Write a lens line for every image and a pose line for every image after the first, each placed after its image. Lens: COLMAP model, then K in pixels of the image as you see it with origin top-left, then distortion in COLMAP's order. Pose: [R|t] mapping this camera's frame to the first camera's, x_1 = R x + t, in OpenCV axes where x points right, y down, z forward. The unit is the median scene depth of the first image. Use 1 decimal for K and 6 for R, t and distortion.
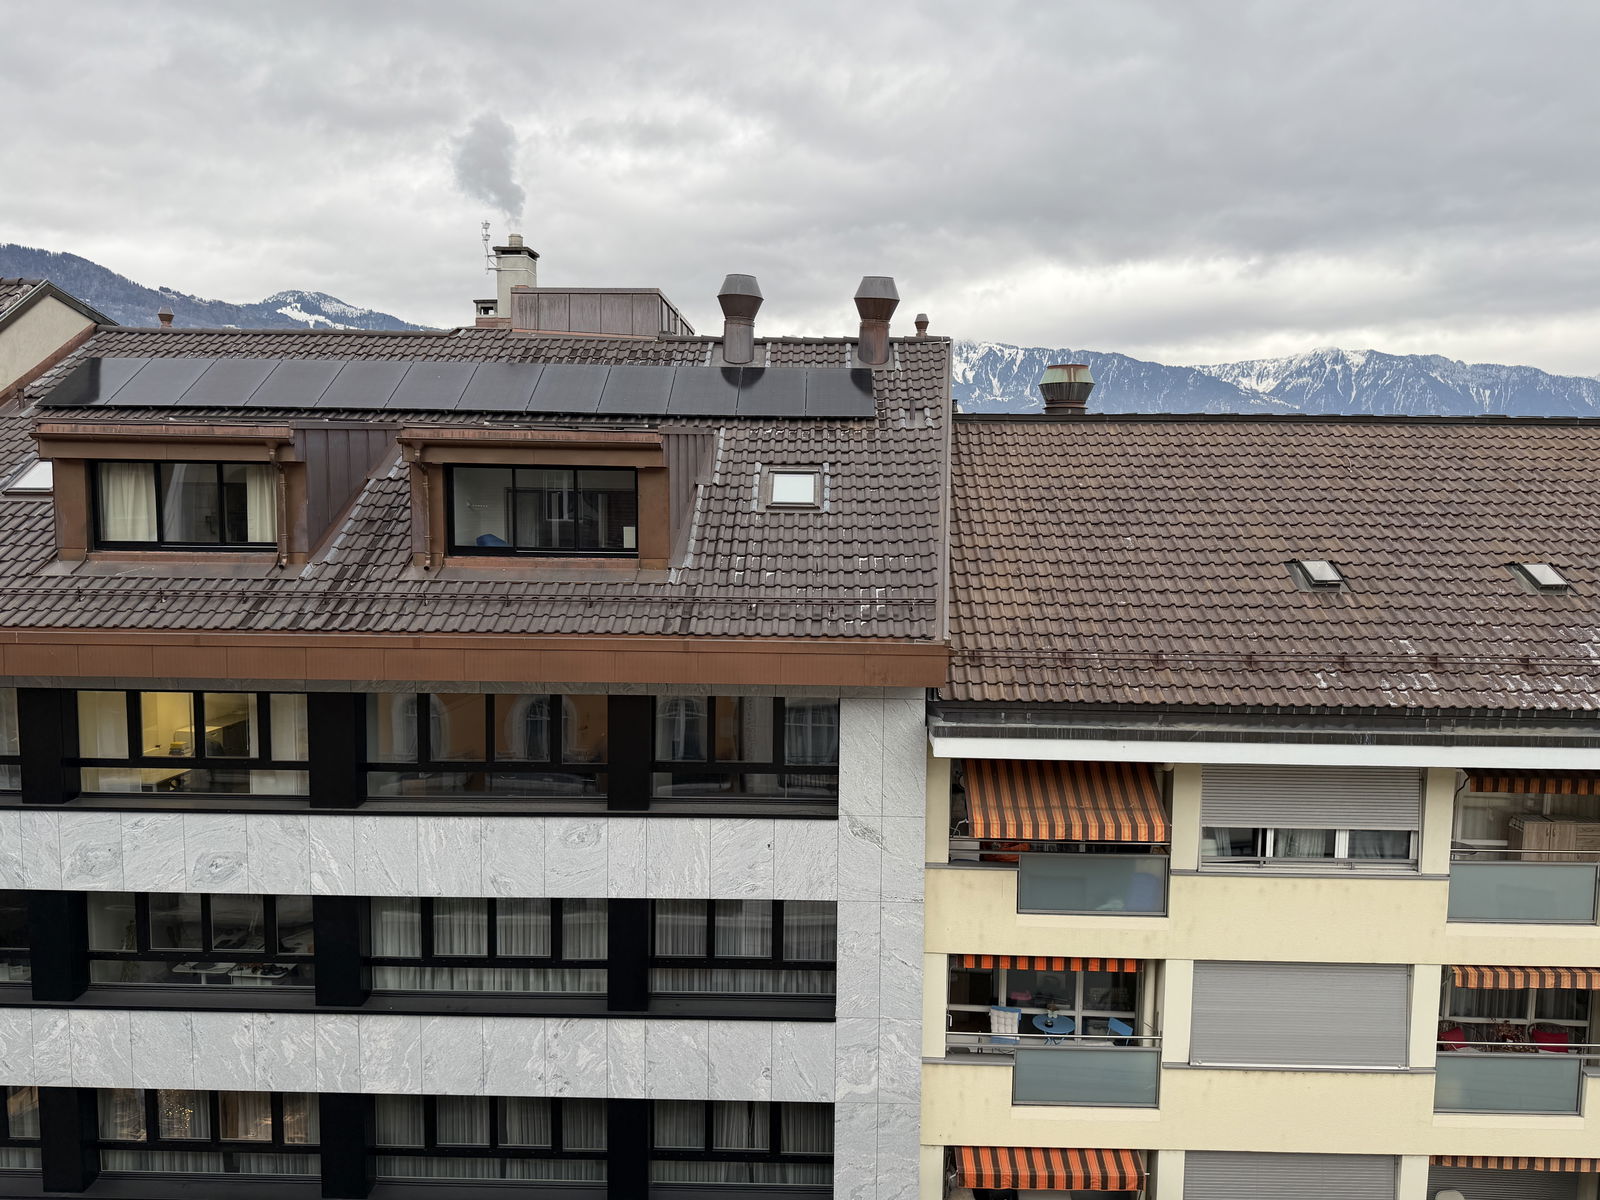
lens RADIAL K [[1182.1, 0, 800.0], [0, 1182.1, 600.0], [0, 0, 1]] dist [0.002573, 0.000150]
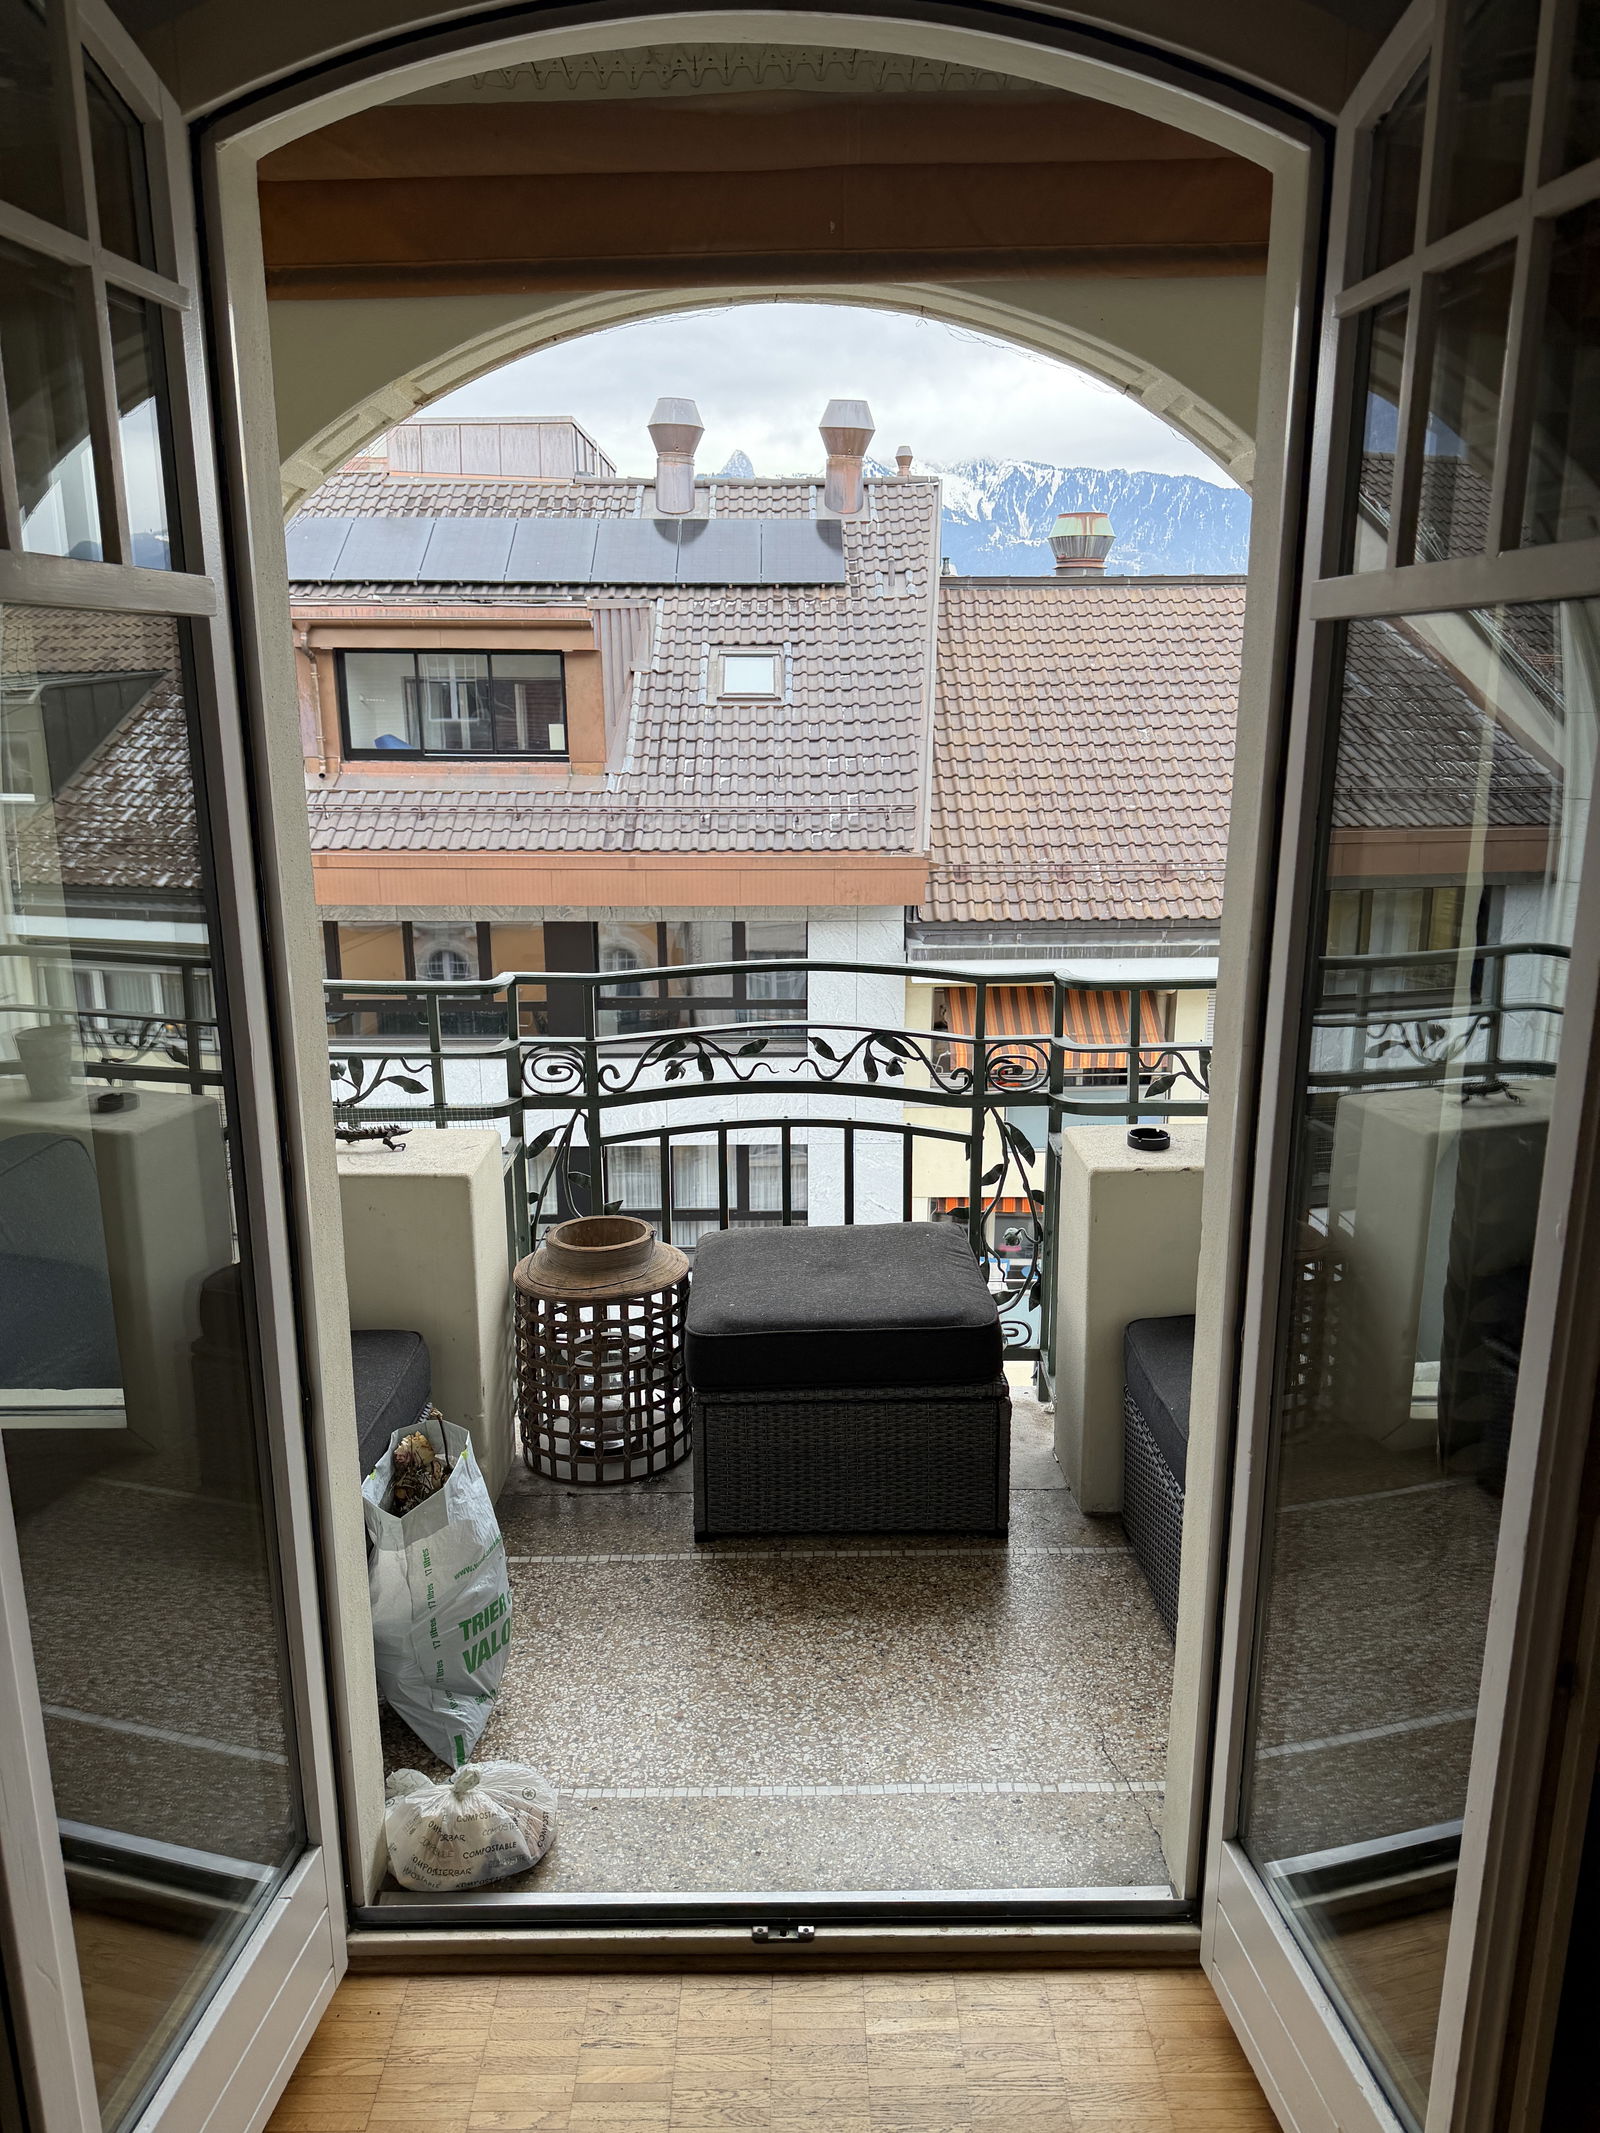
lens RADIAL K [[1627.0, 0, 820.5], [0, 1627.0, 1132.5], [0, 0, 1]] dist [0.145252, -0.457005]
pose [[0.999140, -0.021904, 0.035203, -0.002872], [0.015350, 0.984147, 0.176691, 0.019762], [-0.038515, -0.175999, 0.983637, -0.201797]]
